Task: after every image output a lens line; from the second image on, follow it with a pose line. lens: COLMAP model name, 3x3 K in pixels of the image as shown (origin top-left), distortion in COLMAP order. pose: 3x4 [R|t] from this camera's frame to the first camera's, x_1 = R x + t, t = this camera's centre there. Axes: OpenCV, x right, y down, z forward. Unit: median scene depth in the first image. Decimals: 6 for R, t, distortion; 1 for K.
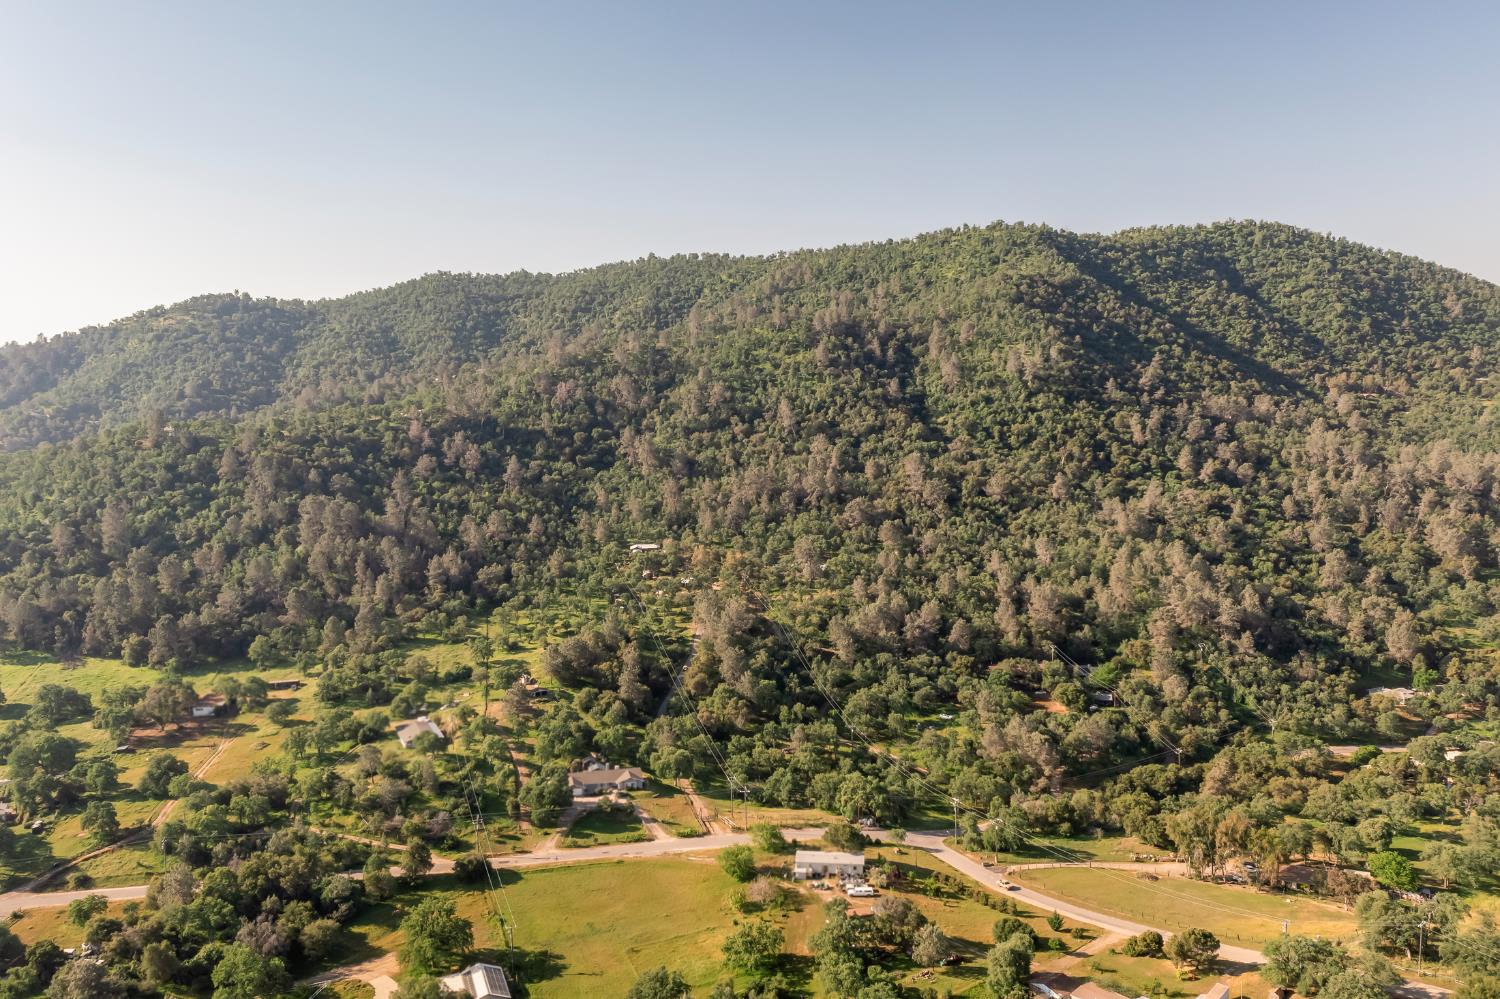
lens RADIAL K [[1176.7, 0, 750.0], [0, 1176.7, 499.5], [0, 0, 1]] dist [-0.010812, 0.002342]
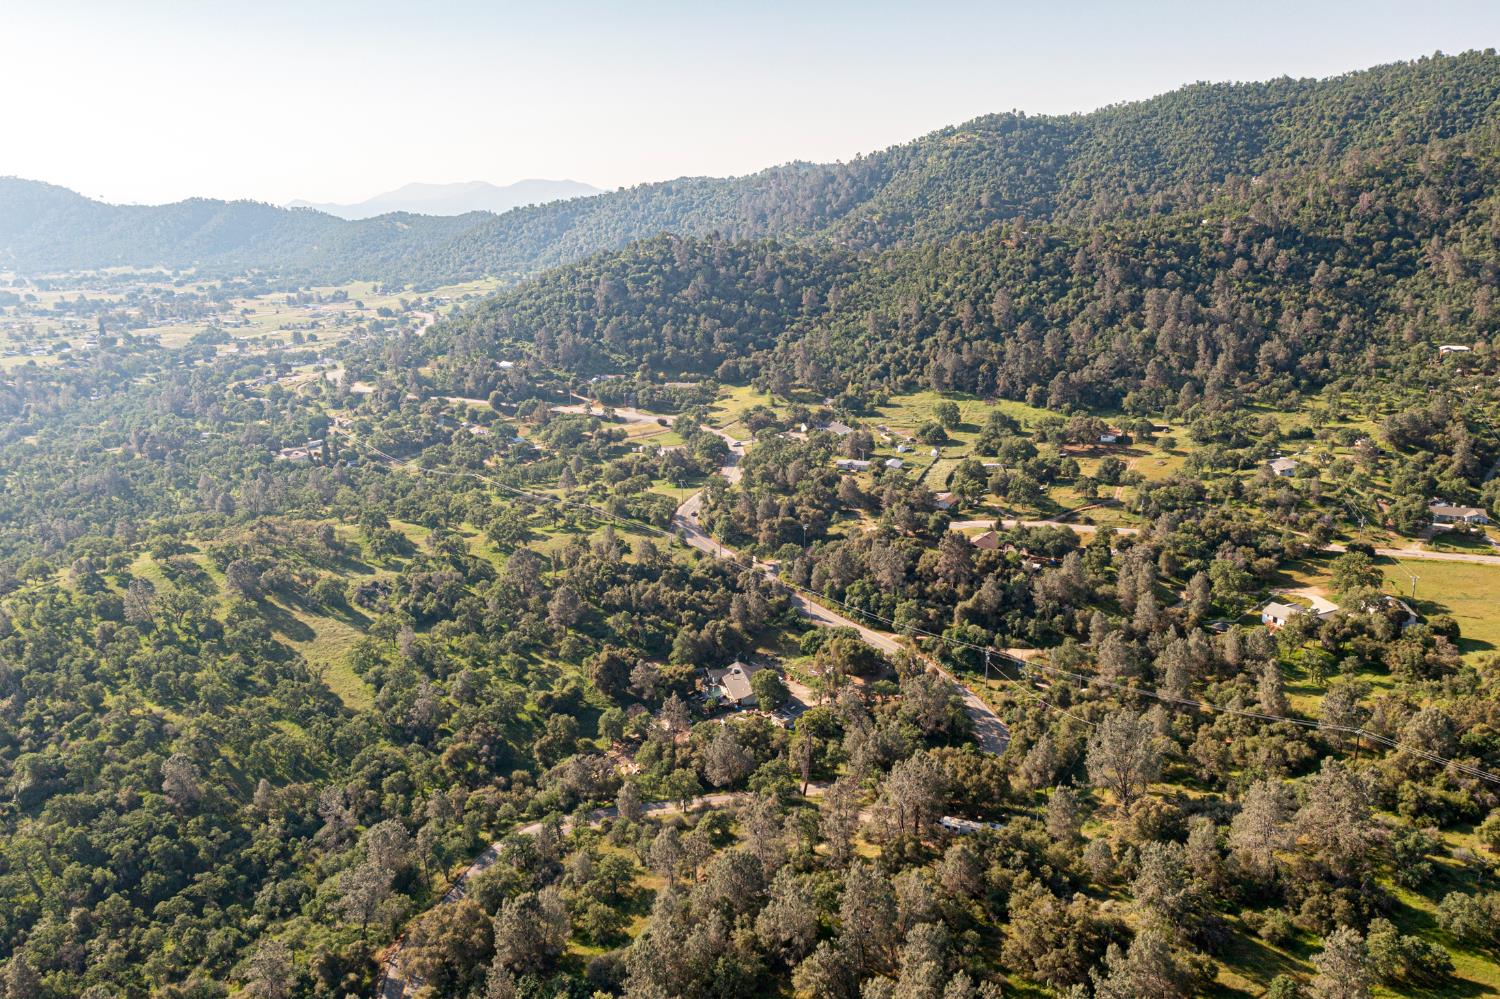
lens RADIAL K [[1187.7, 0, 750.0], [0, 1187.7, 499.5], [0, 0, 1]] dist [-0.016548, -0.000175]
pose [[0.853221, 0.124673, -0.506429, -0.075802], [-0.045489, 0.985097, 0.165874, 0.026762], [0.519562, -0.118490, 0.846177, -0.283369]]
